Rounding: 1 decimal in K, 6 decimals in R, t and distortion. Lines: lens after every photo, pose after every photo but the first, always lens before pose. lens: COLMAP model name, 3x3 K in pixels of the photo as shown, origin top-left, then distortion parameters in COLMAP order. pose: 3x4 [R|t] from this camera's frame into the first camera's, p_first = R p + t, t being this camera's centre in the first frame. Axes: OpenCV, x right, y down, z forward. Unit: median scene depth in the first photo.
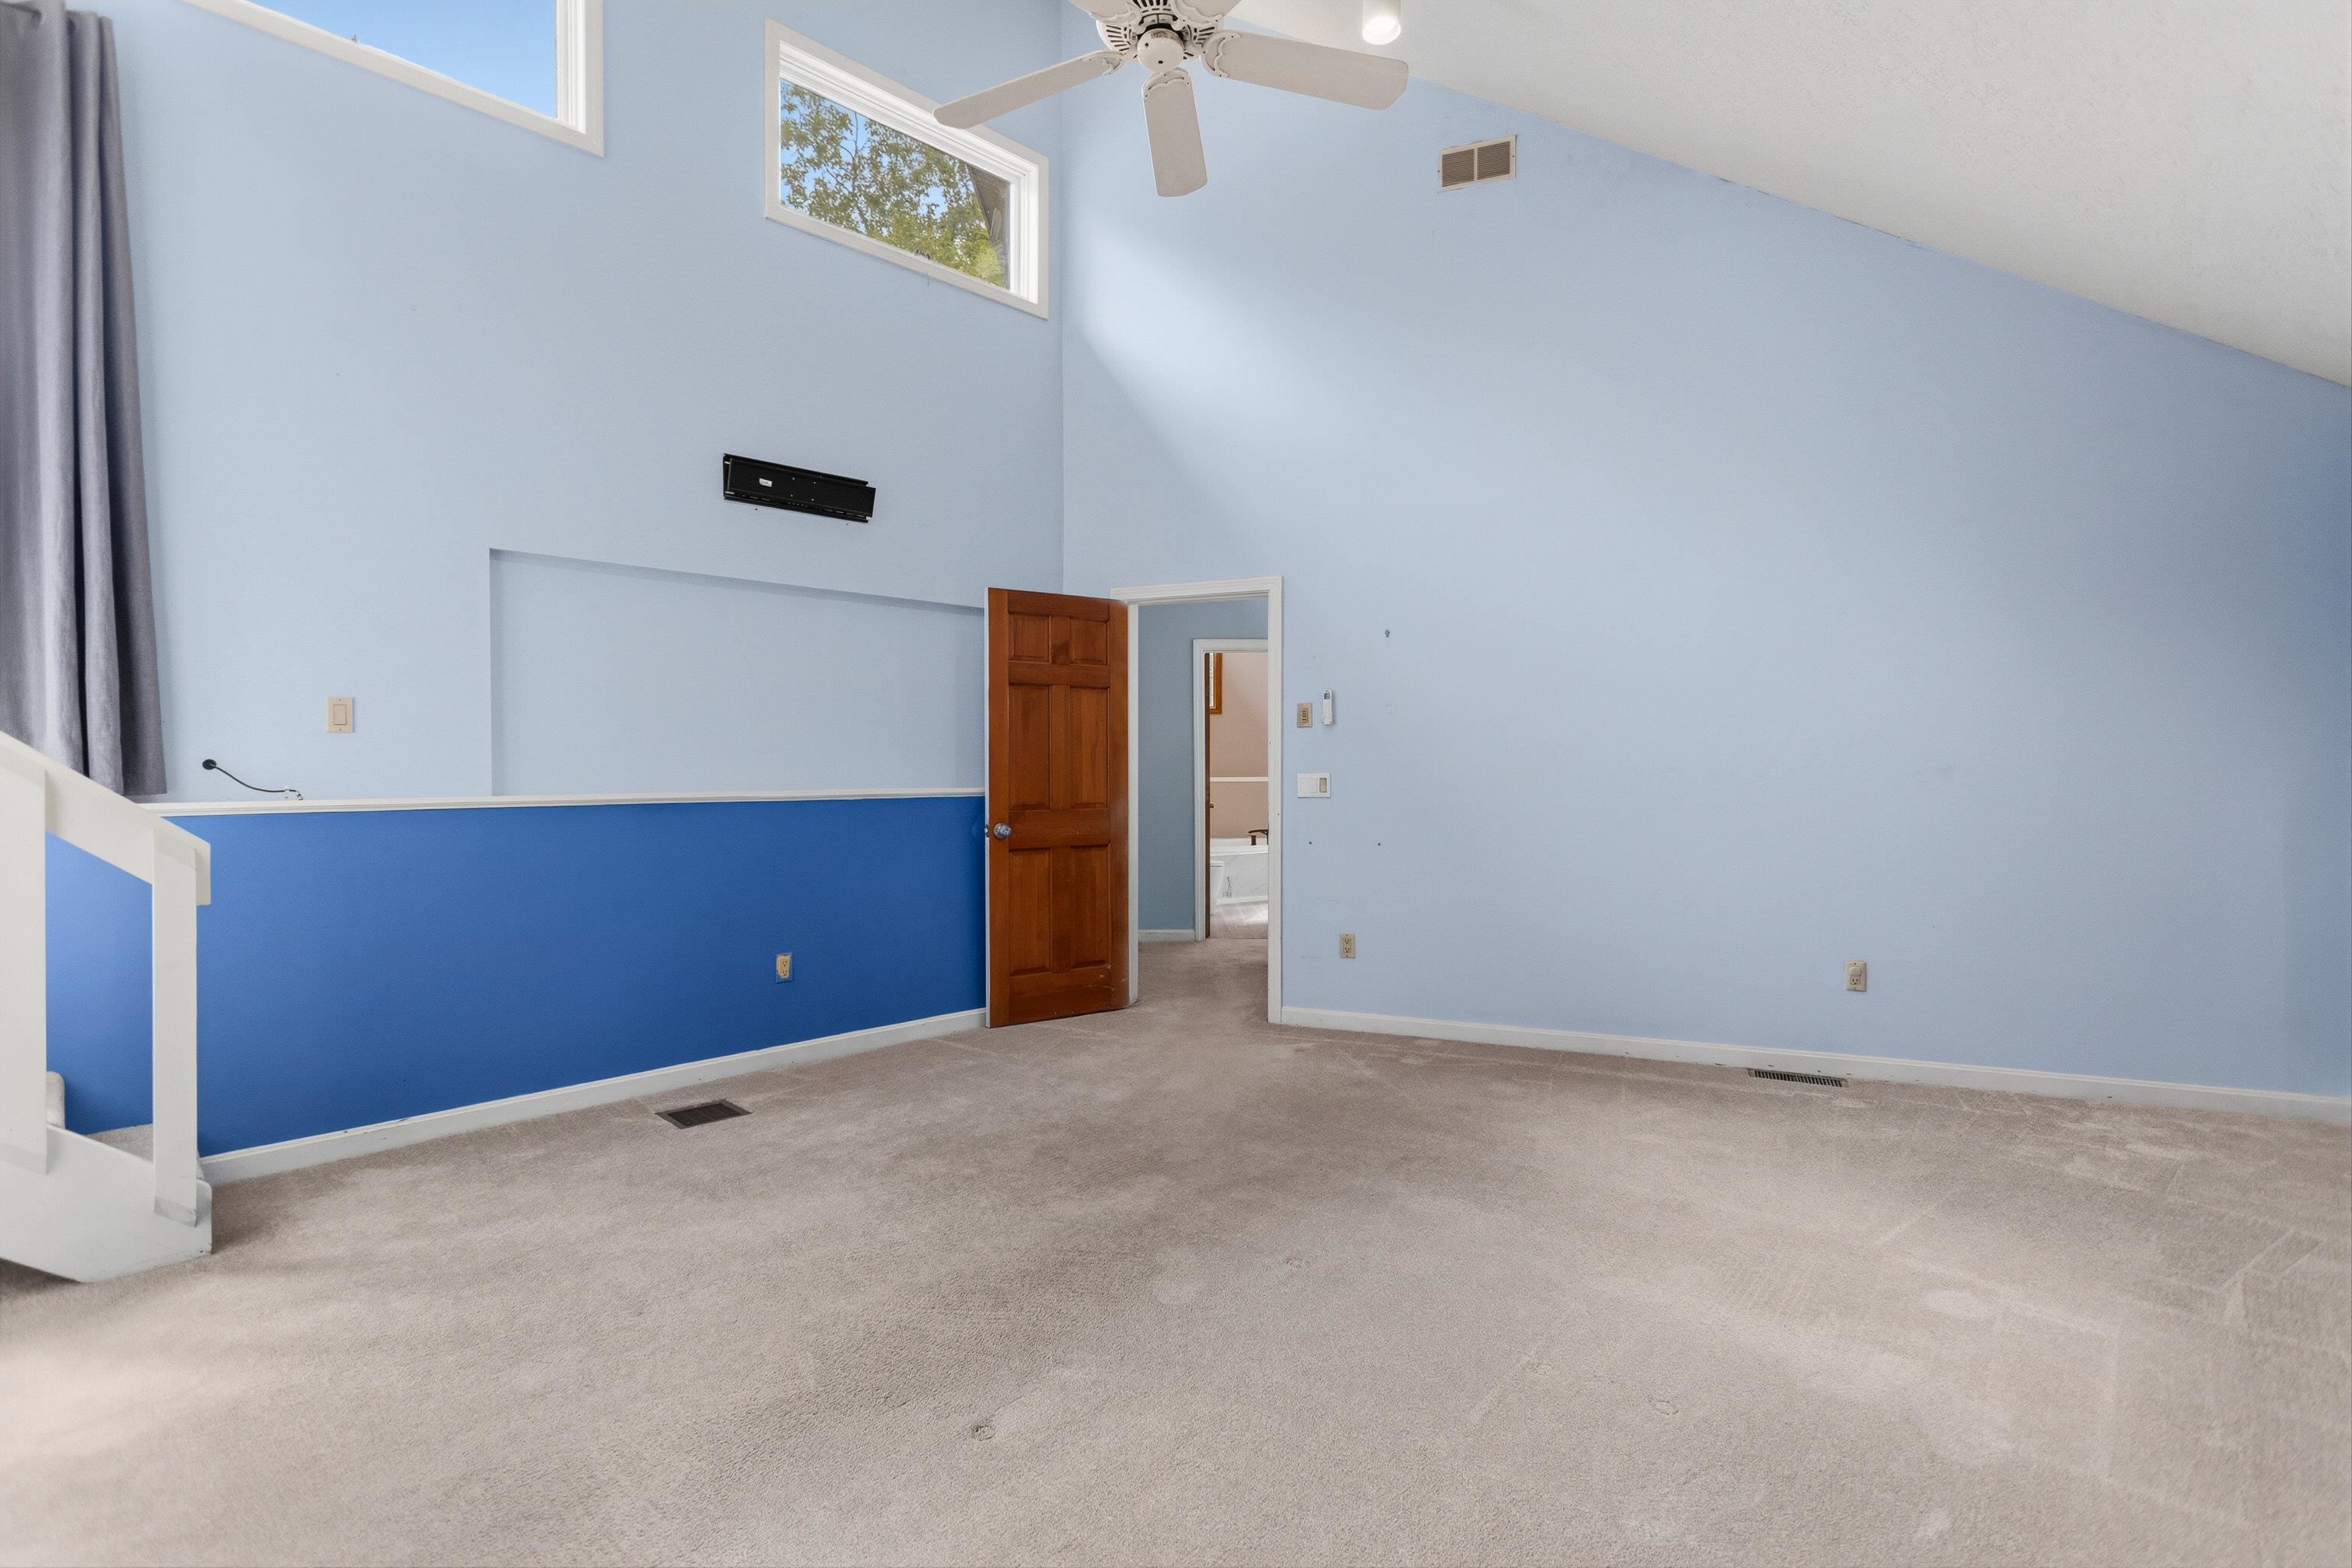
lens RADIAL K [[1116.7, 0, 1179.1], [0, 1116.7, 772.2], [0, 0, 1]] dist [0.001069, 0.001585]
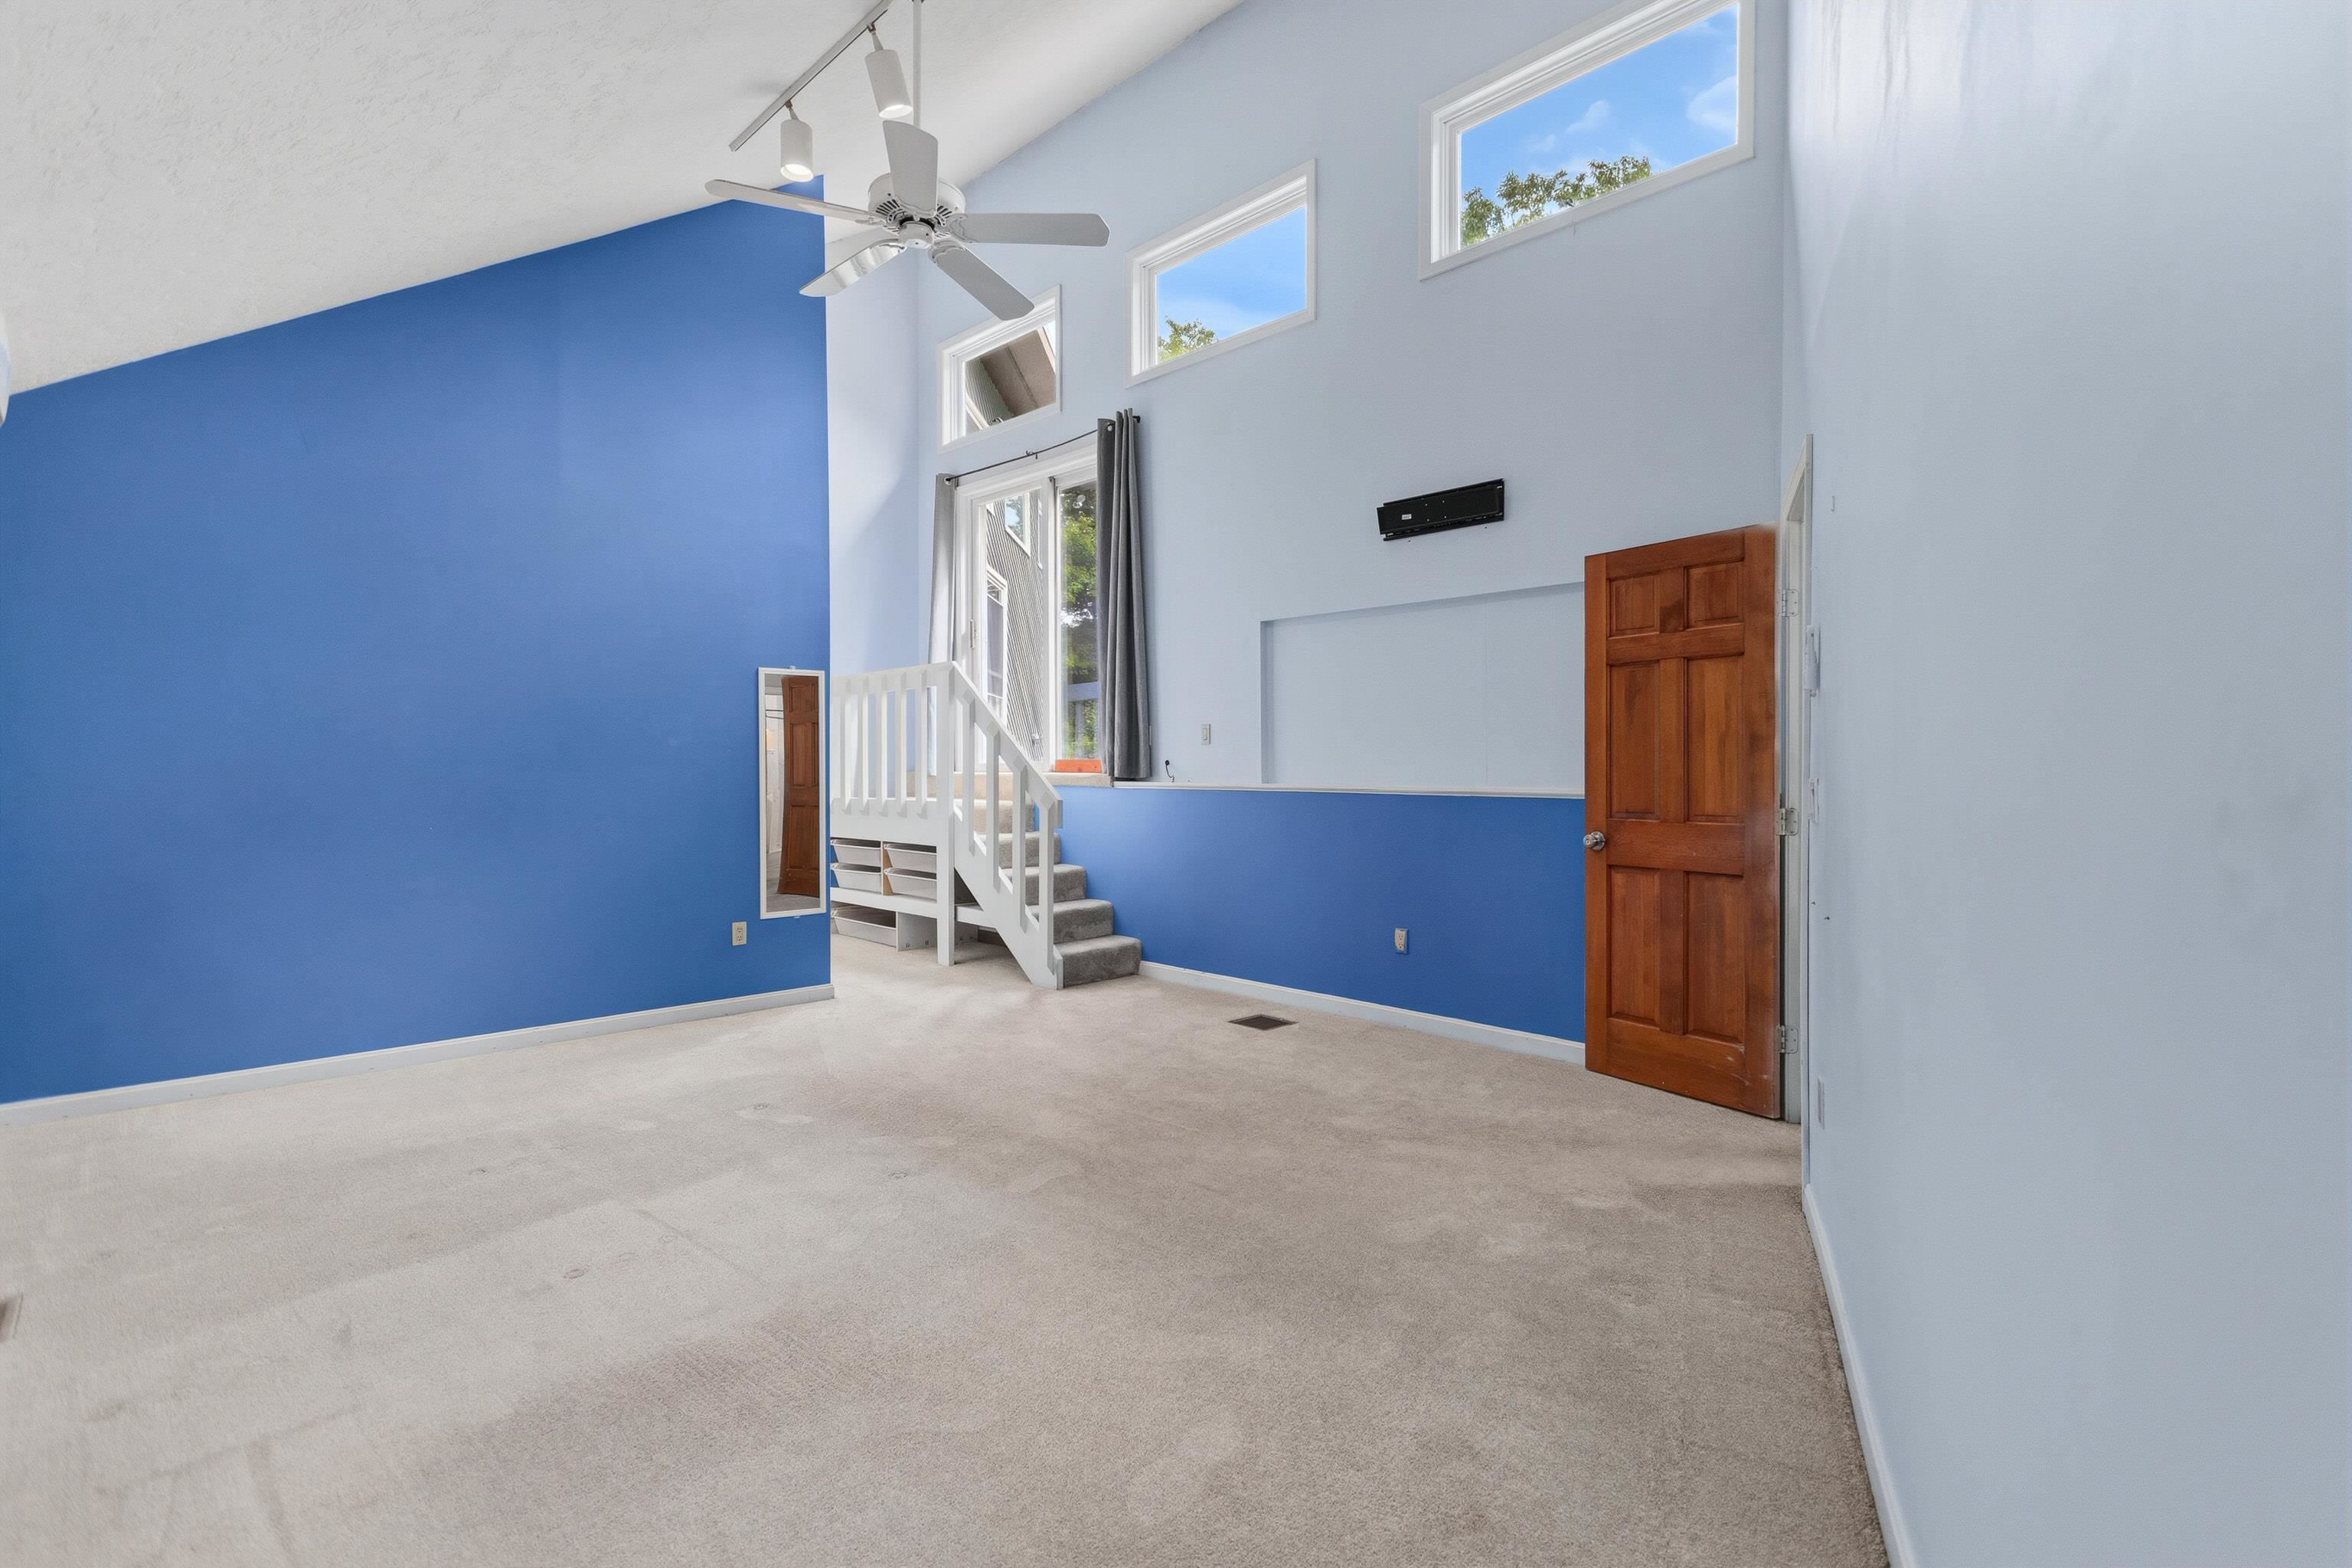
lens RADIAL K [[1110.1, 0, 1187.2], [0, 1110.1, 784.1], [0, 0, 1]] dist [0.001110, 0.000719]
pose [[-0.019259, 0.011921, -0.999743, 0.678150], [-0.013851, 0.999830, 0.012189, 0.003775], [0.999719, 0.014082, -0.019090, 0.697343]]
